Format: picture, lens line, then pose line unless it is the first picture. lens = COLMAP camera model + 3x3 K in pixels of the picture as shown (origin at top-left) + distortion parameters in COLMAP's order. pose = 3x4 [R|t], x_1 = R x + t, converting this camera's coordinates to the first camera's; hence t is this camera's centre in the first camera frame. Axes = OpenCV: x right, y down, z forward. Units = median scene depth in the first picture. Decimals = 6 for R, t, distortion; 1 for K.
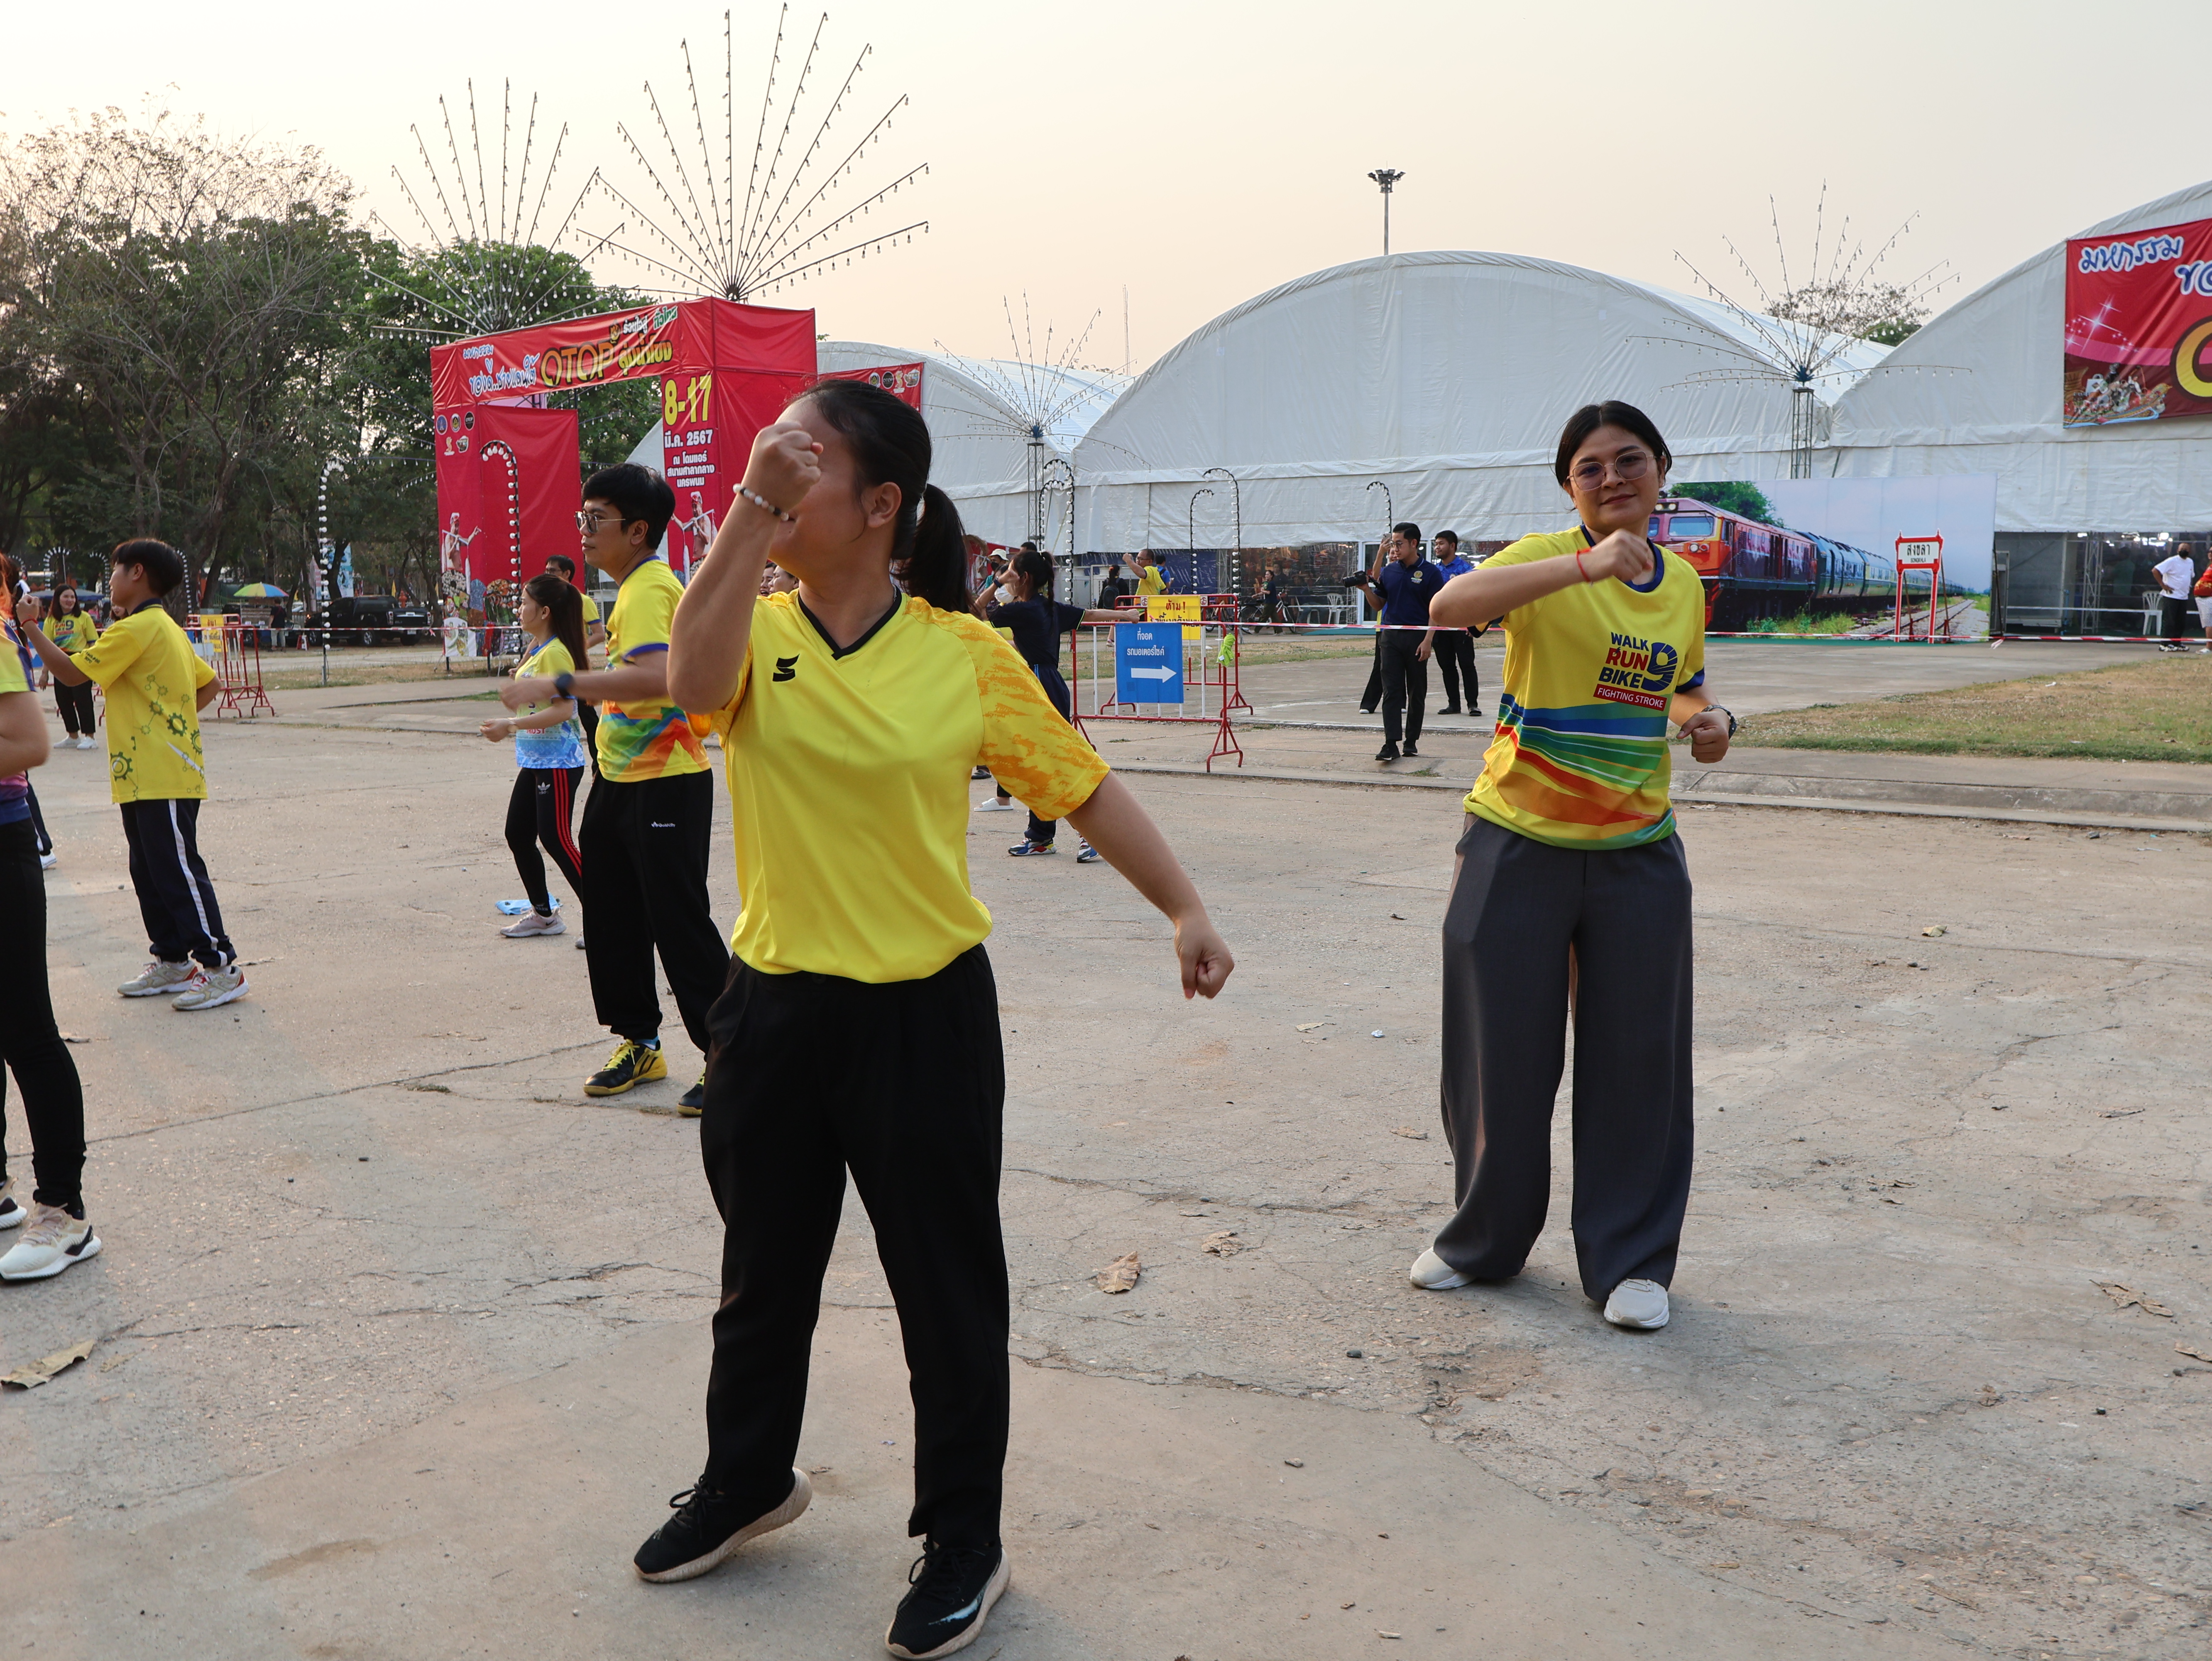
lens RADIAL K [[2050.1, 0, 1104.8], [0, 2050.1, 849.2], [0, 0, 1]] dist [-0.025718, 0.025383]
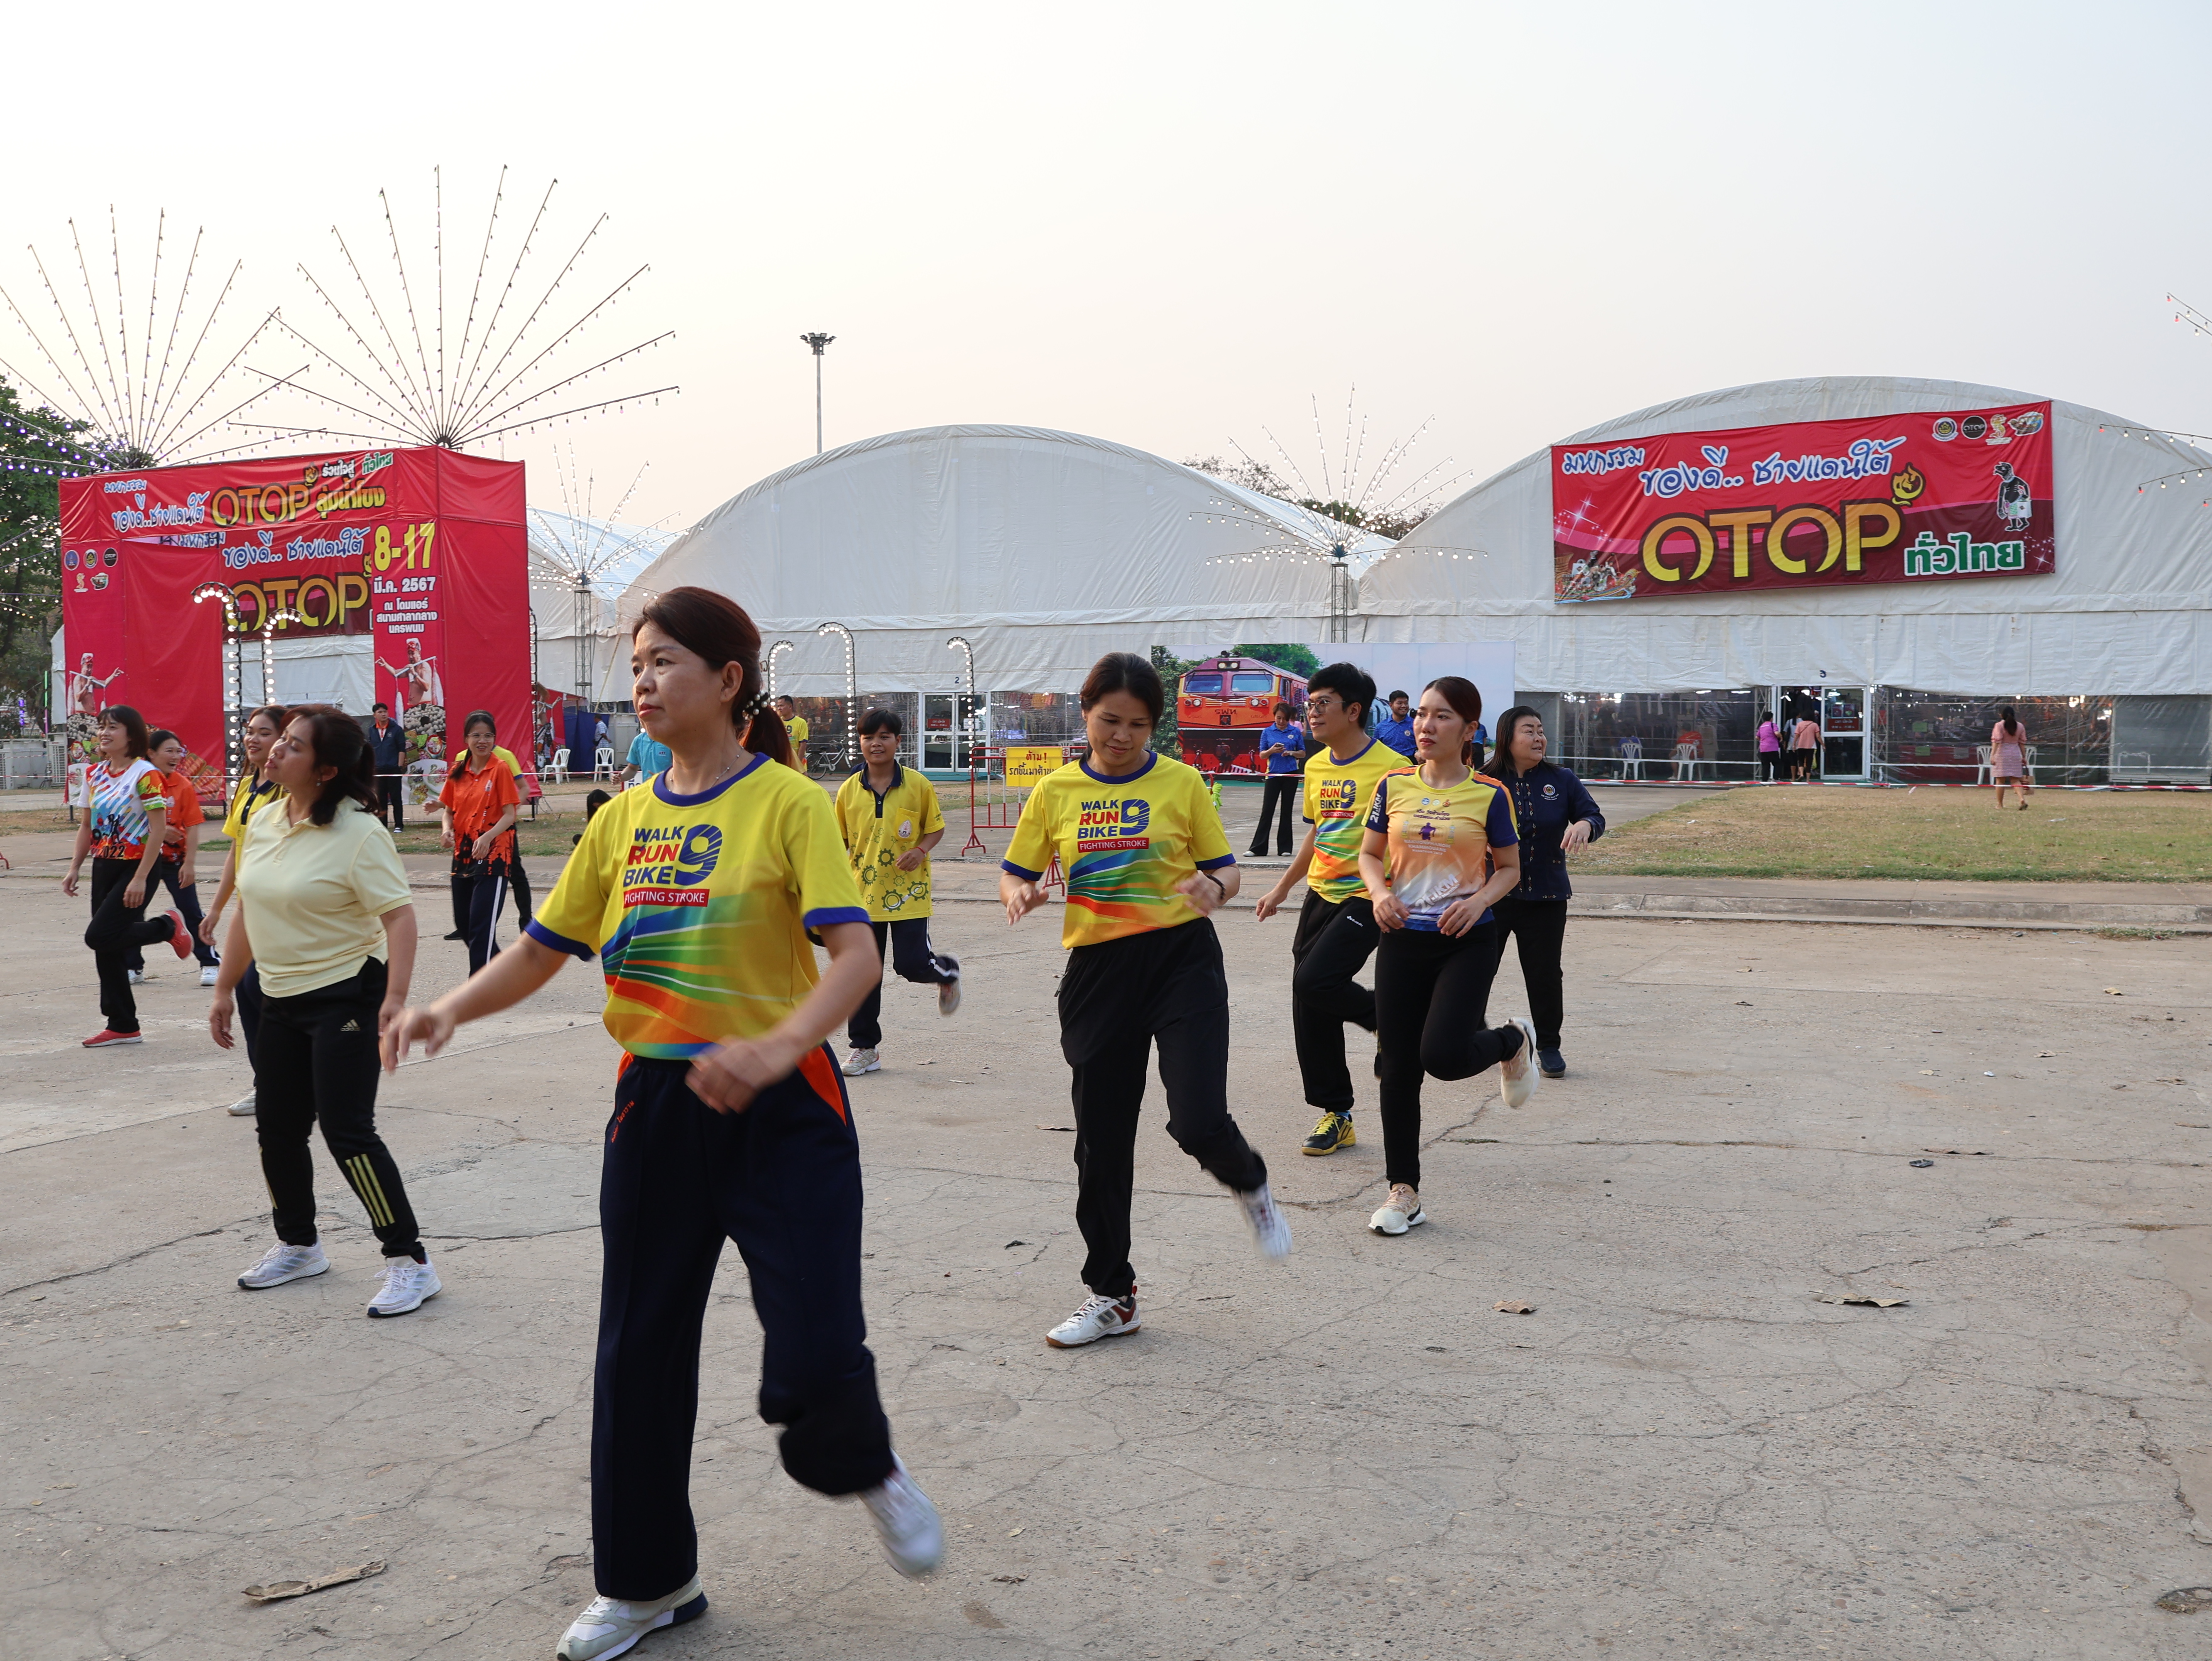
lens RADIAL K [[2048.0, 0, 1104.4], [0, 2048.0, 834.1], [0, 0, 1]] dist [-0.015298, 0.012250]
pose [[0.951903, -0.008790, 0.306274, -0.137065], [0.032511, 0.996843, -0.072436, 0.001501], [-0.304670, 0.078909, 0.949184, -0.023325]]
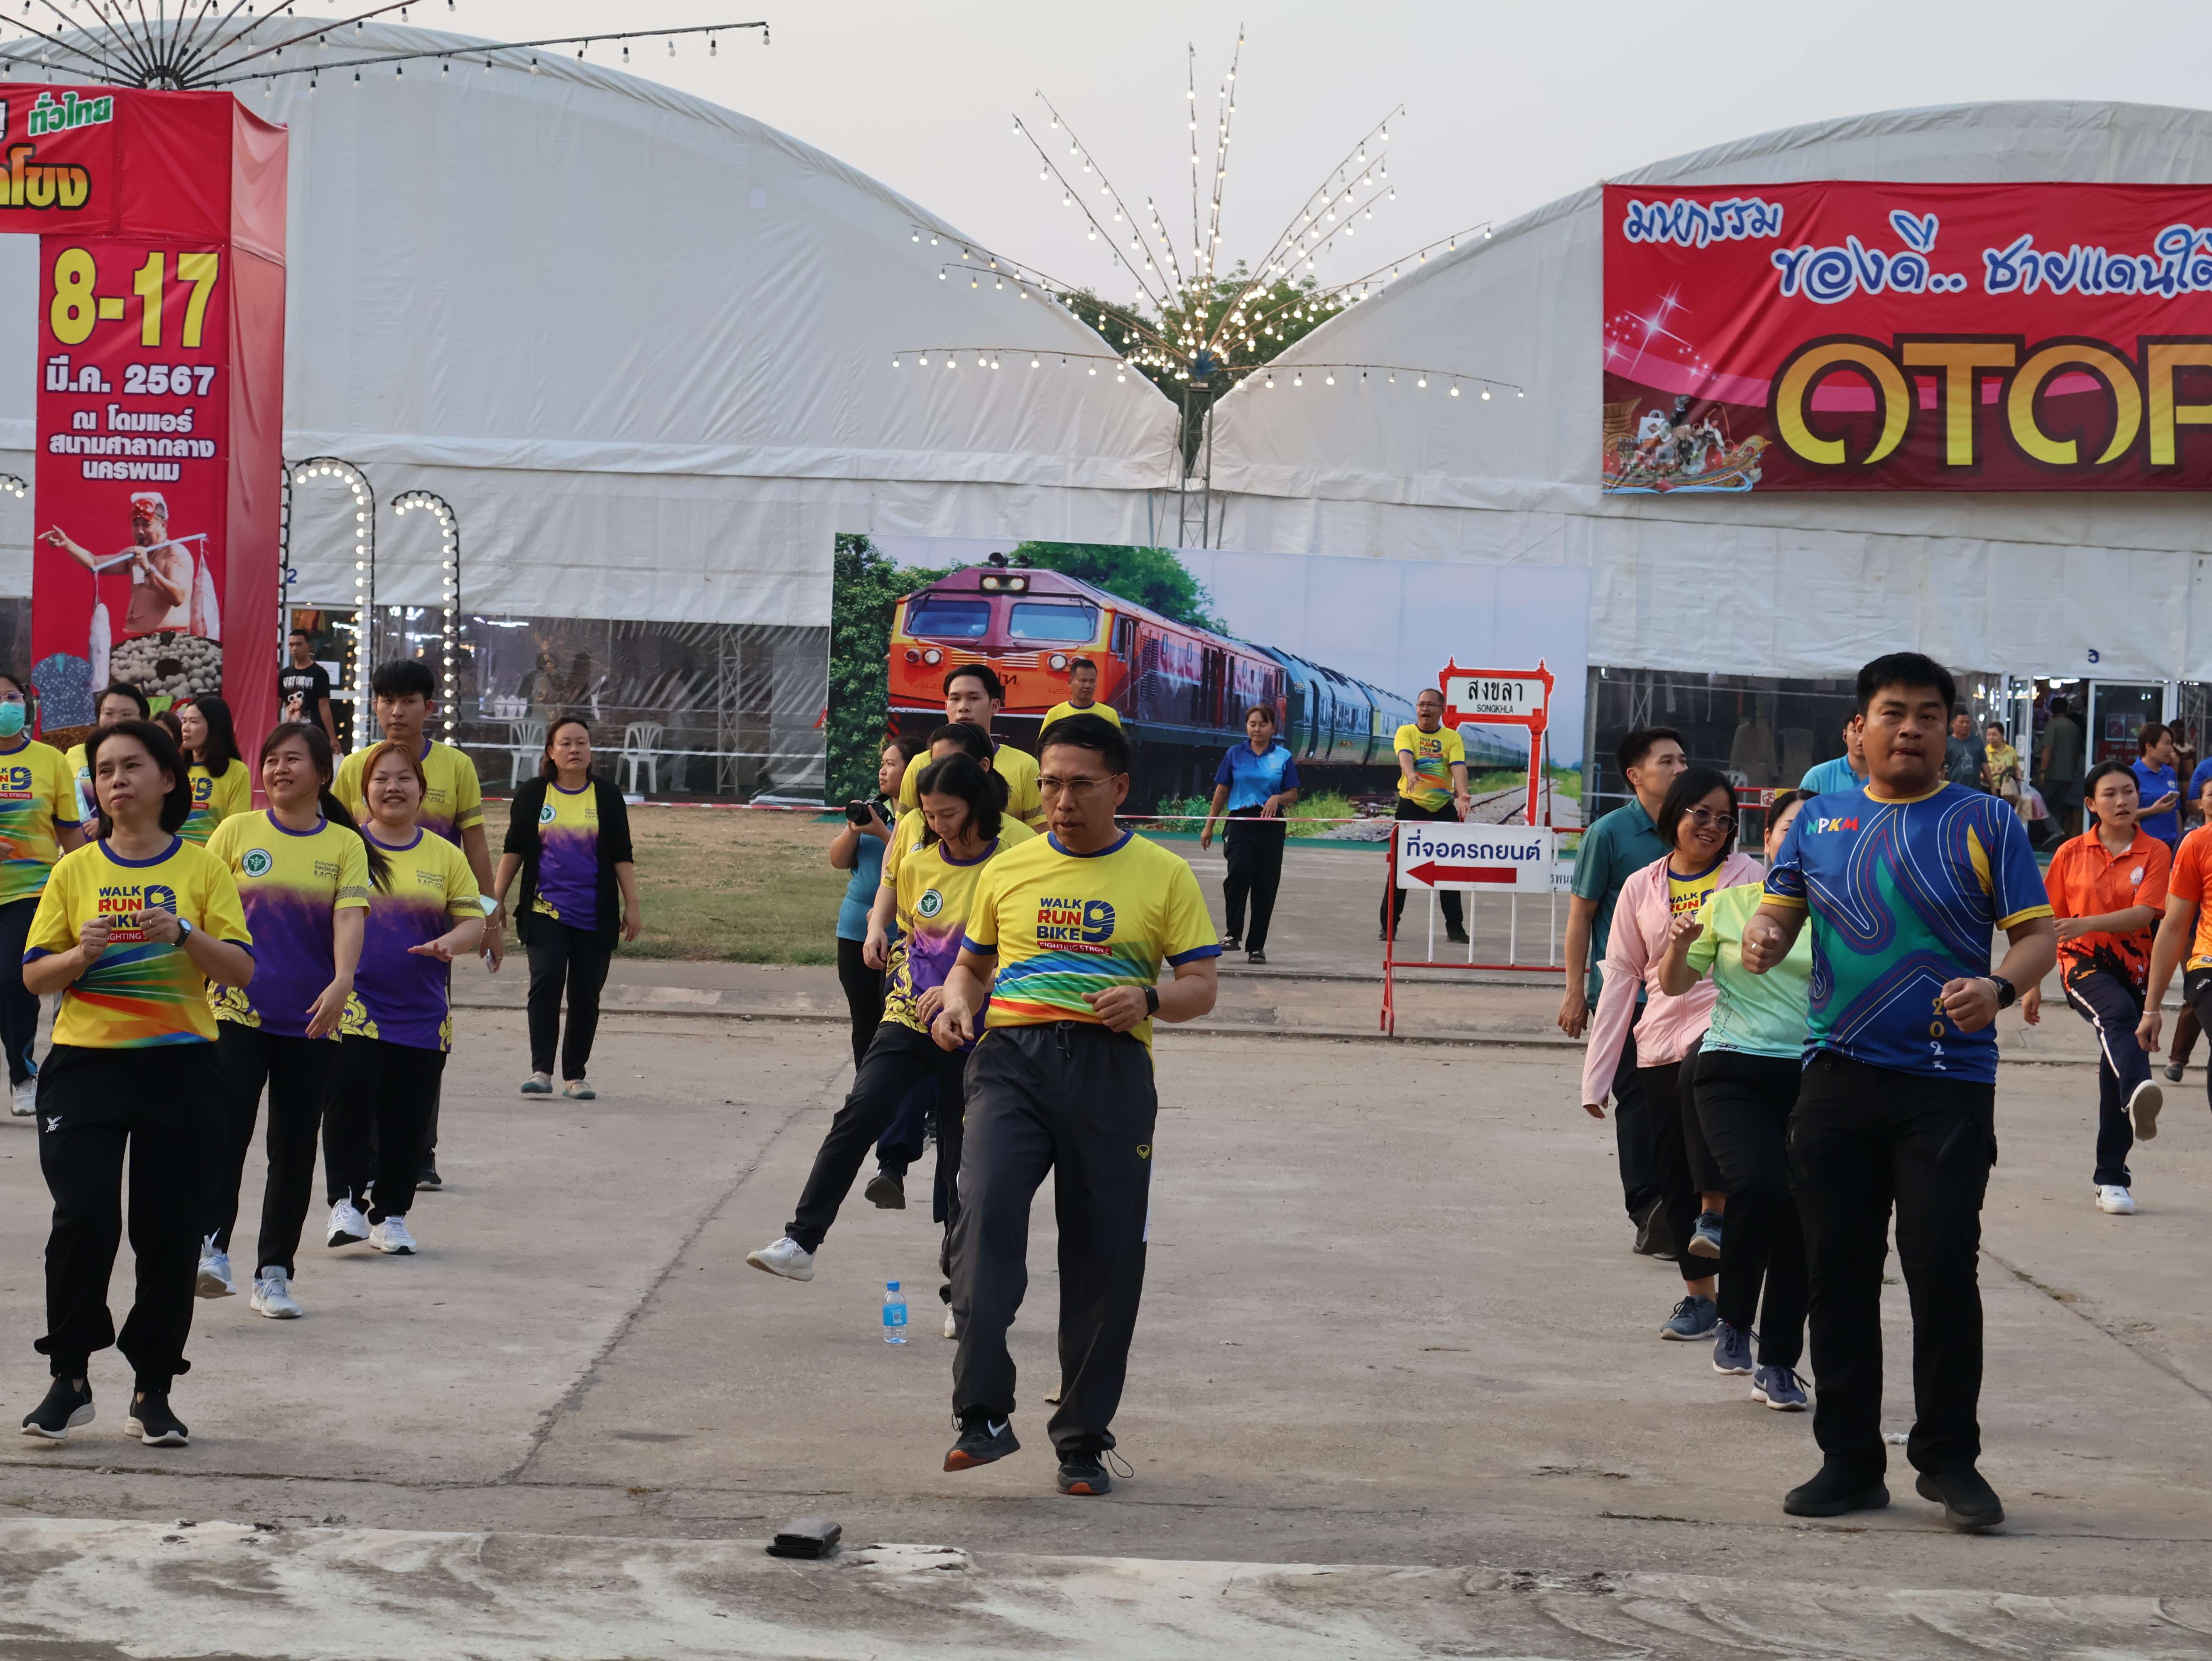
lens RADIAL K [[4848.4, 0, 1102.5], [0, 4848.4, 836.3], [0, 0, 1]] dist [0.046492, -0.402875]
pose [[0.774283, 0.023411, 0.632406, -0.541075], [0.032794, 0.996489, -0.077040, -0.002619], [-0.631989, 0.080390, 0.770797, 0.009431]]
